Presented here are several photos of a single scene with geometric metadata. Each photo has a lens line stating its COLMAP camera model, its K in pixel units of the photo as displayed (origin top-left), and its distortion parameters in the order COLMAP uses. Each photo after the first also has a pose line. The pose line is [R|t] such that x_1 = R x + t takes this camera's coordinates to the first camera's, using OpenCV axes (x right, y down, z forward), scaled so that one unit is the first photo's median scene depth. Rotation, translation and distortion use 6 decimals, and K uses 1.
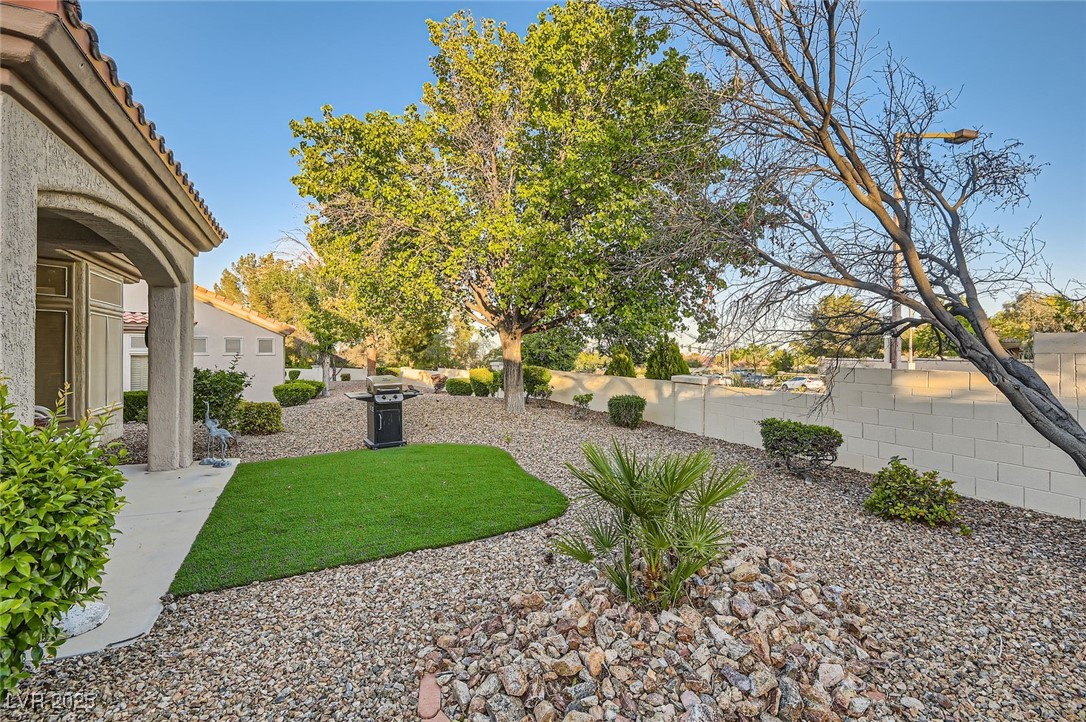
lens RADIAL K [[504.2, 0, 540.7], [0, 504.2, 363.4], [0, 0, 1]] dist [0.003796, -0.000099]
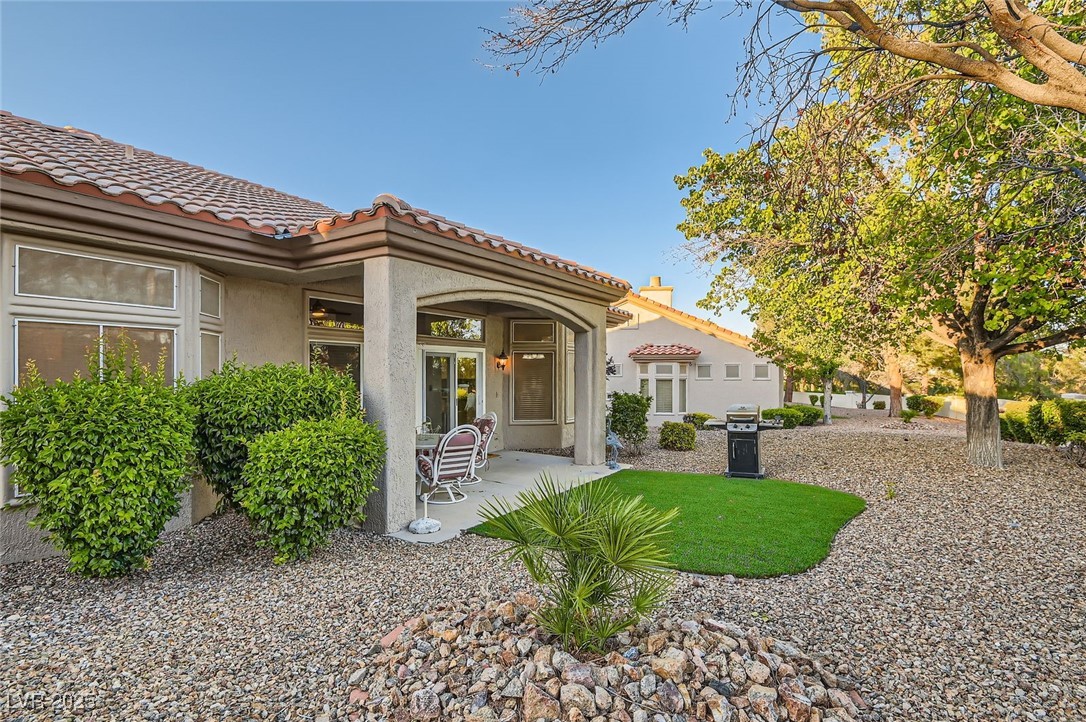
lens RADIAL K [[512.1, 0, 542.5], [0, 512.1, 390.2], [0, 0, 1]] dist [0.001150, -0.000054]
pose [[0.533708, 0.026351, -0.845258, 0.335753], [-0.021143, 0.999618, 0.017814, -0.013545], [0.845404, 0.008364, 0.534061, 0.133598]]
